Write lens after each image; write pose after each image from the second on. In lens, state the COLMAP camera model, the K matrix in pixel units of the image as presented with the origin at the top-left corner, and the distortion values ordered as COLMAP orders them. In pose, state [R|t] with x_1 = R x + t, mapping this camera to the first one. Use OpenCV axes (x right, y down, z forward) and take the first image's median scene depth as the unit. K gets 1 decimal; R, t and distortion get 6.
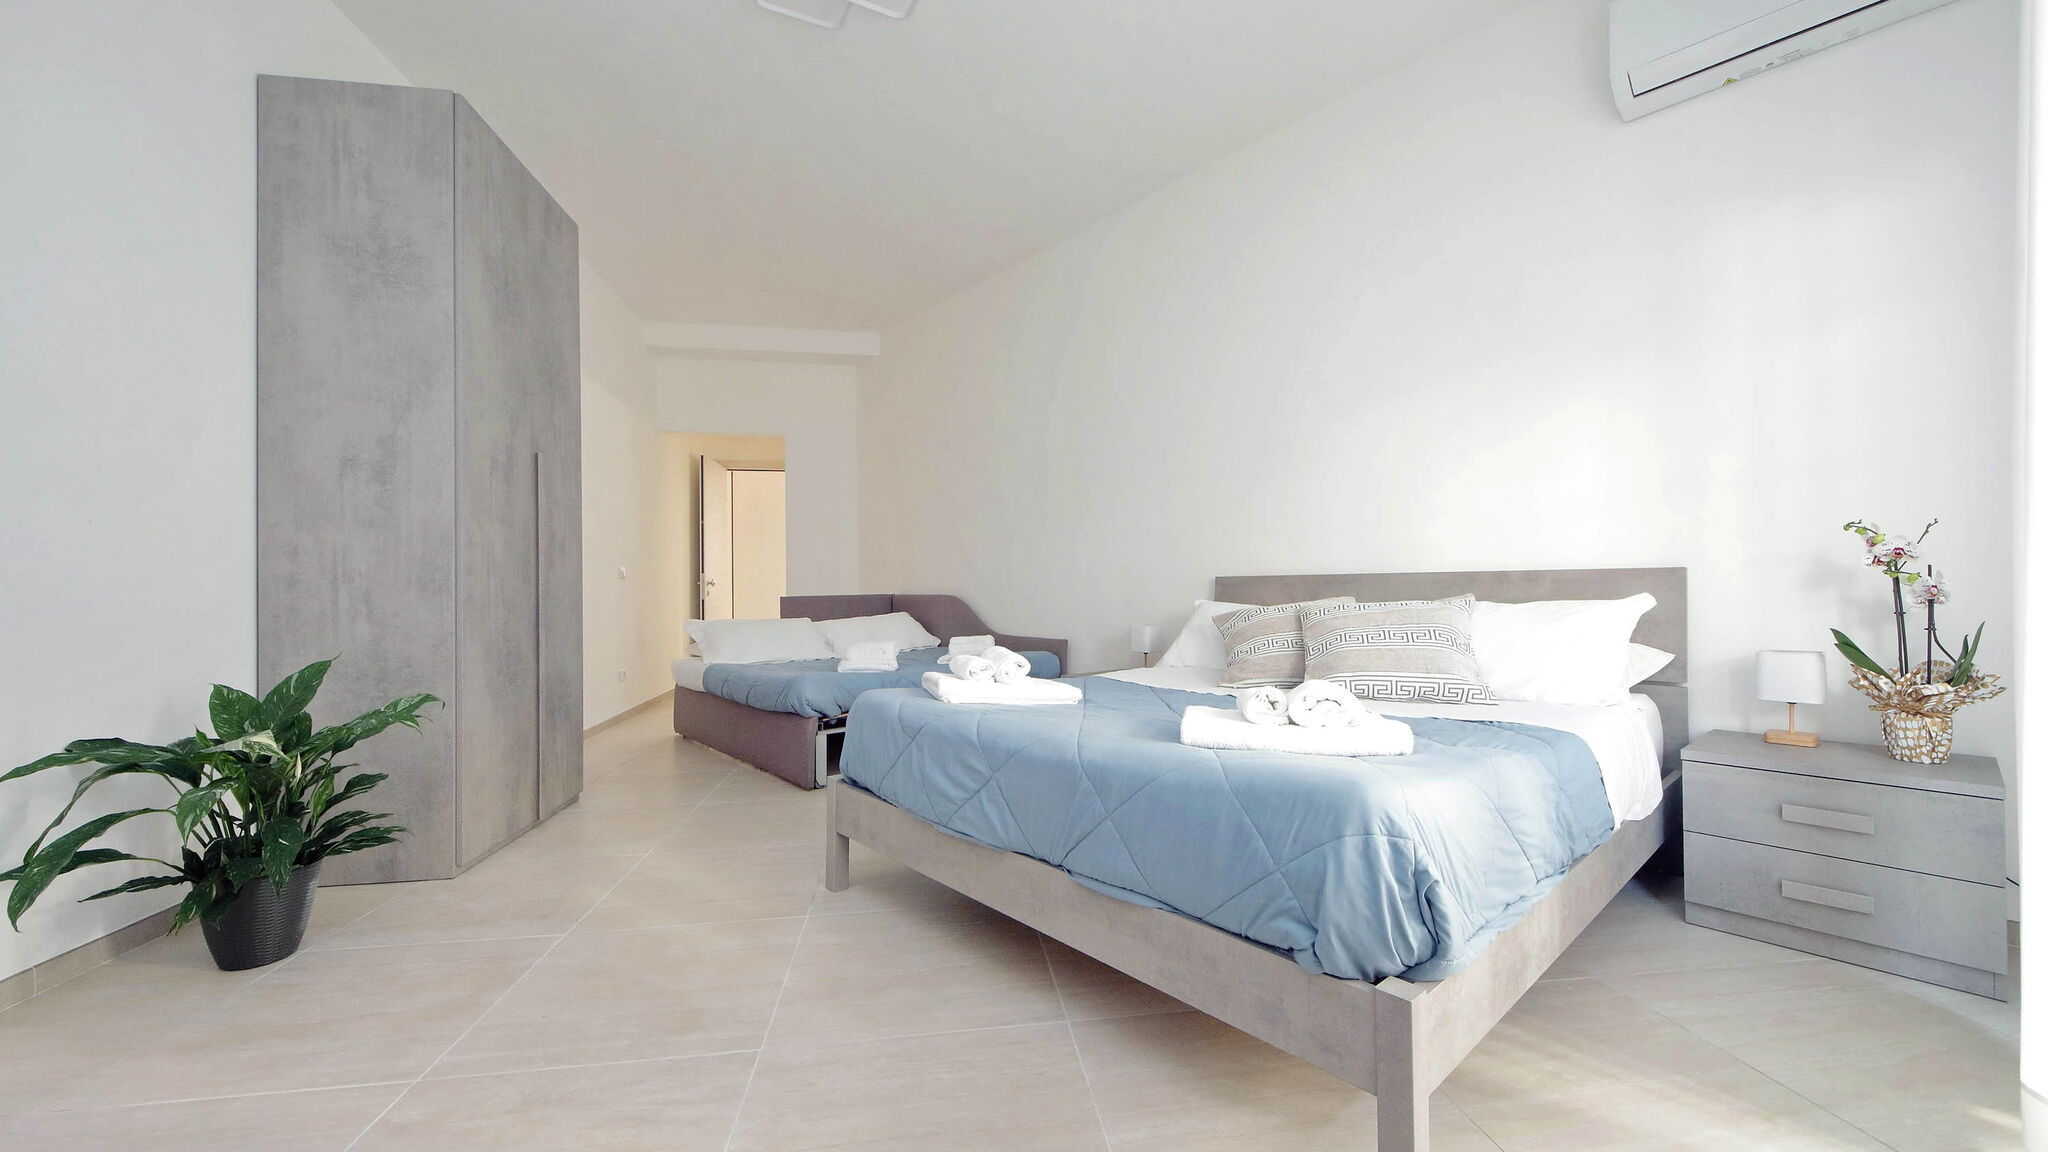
lens RADIAL K [[750.4, 0, 1031.4], [0, 750.4, 586.8], [0, 0, 1]] dist [-0.000143, -0.000117]
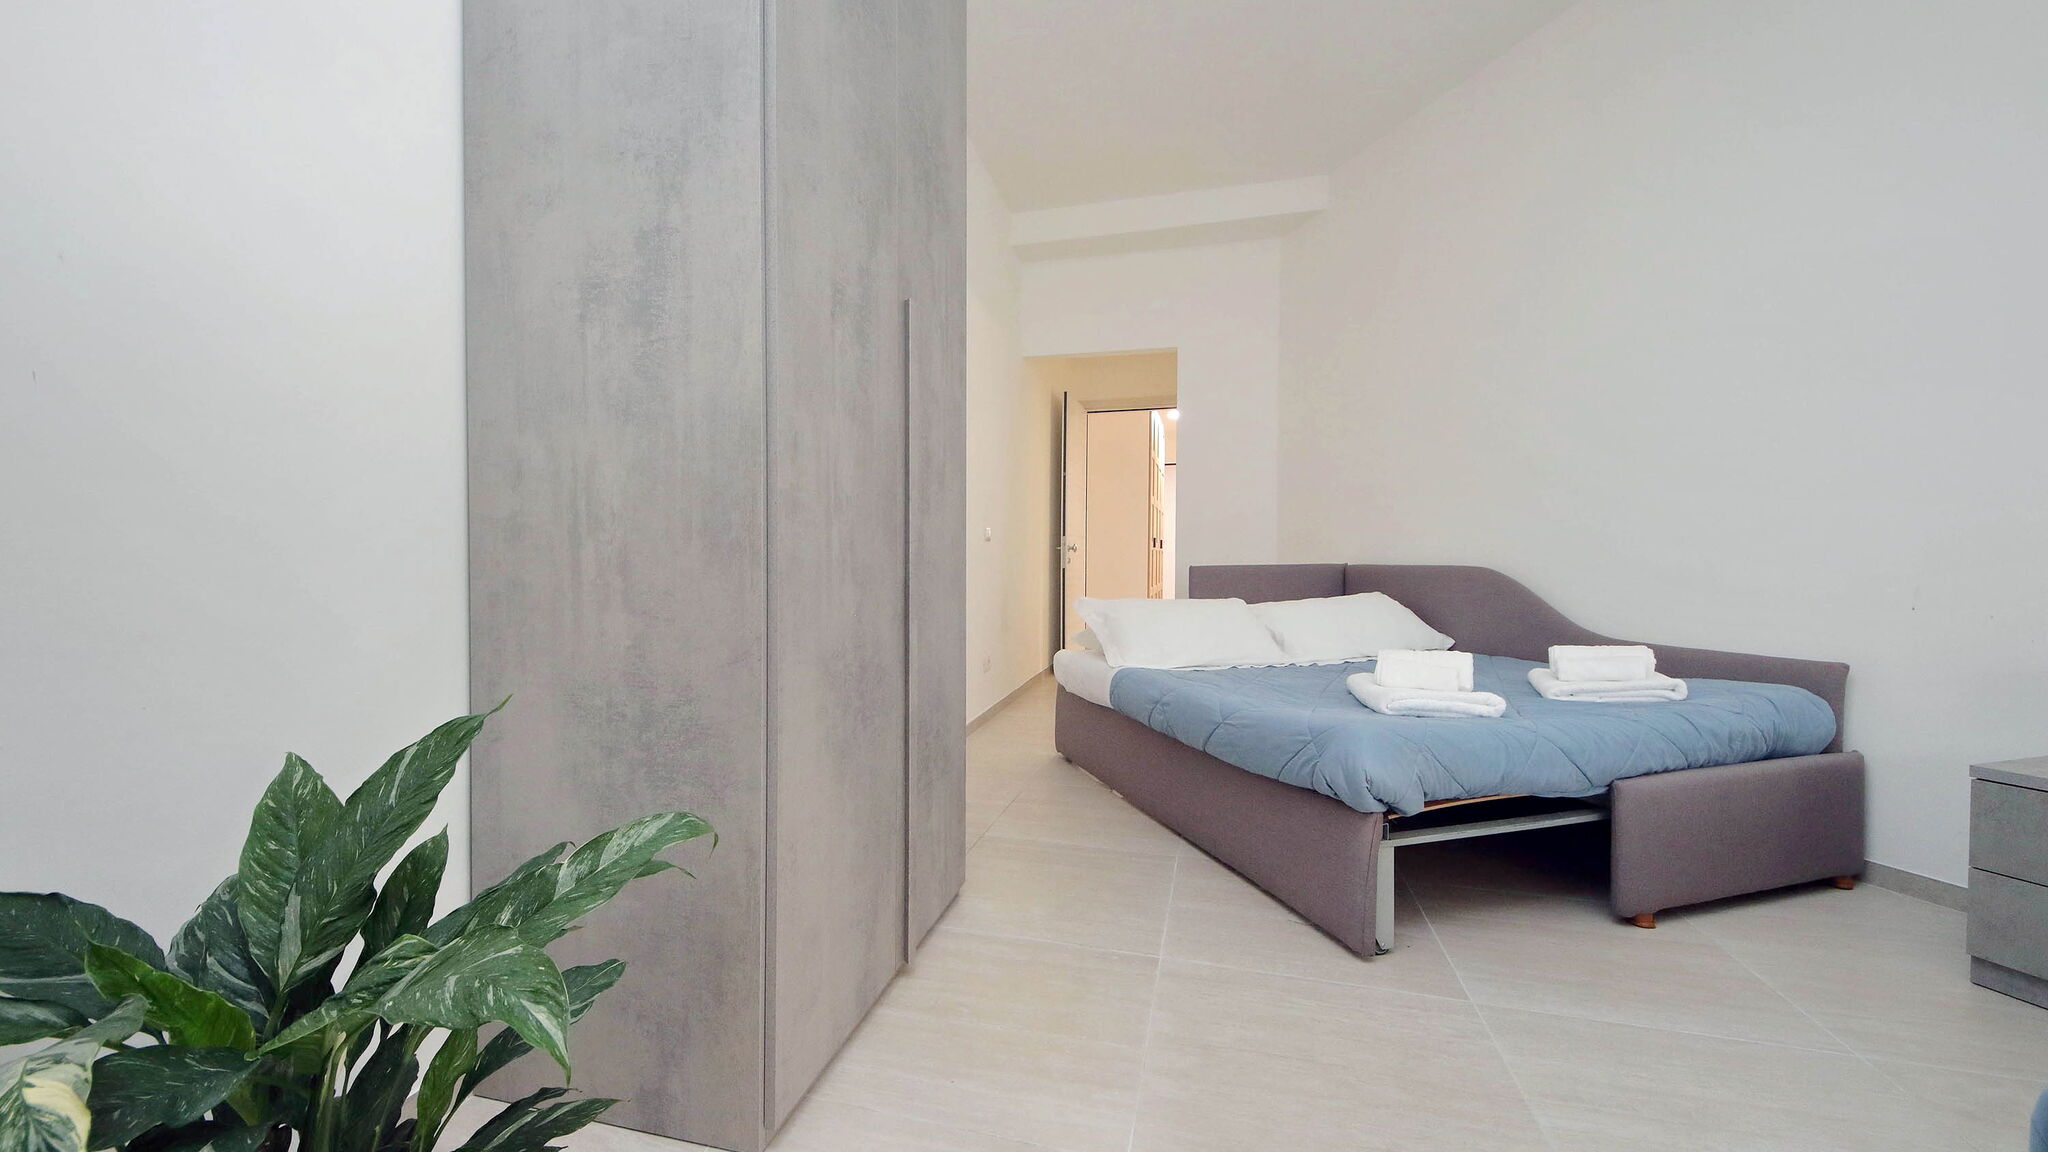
lens RADIAL K [[772.6, 0, 1024.0], [0, 772.6, 576.0], [0, 0, 1]] dist [0.011165, -0.000096]
pose [[0.916357, 0.019845, -0.399870, -0.349819], [-0.009507, 0.999568, 0.027819, 0.006392], [0.400249, -0.021691, 0.916150, 0.510614]]
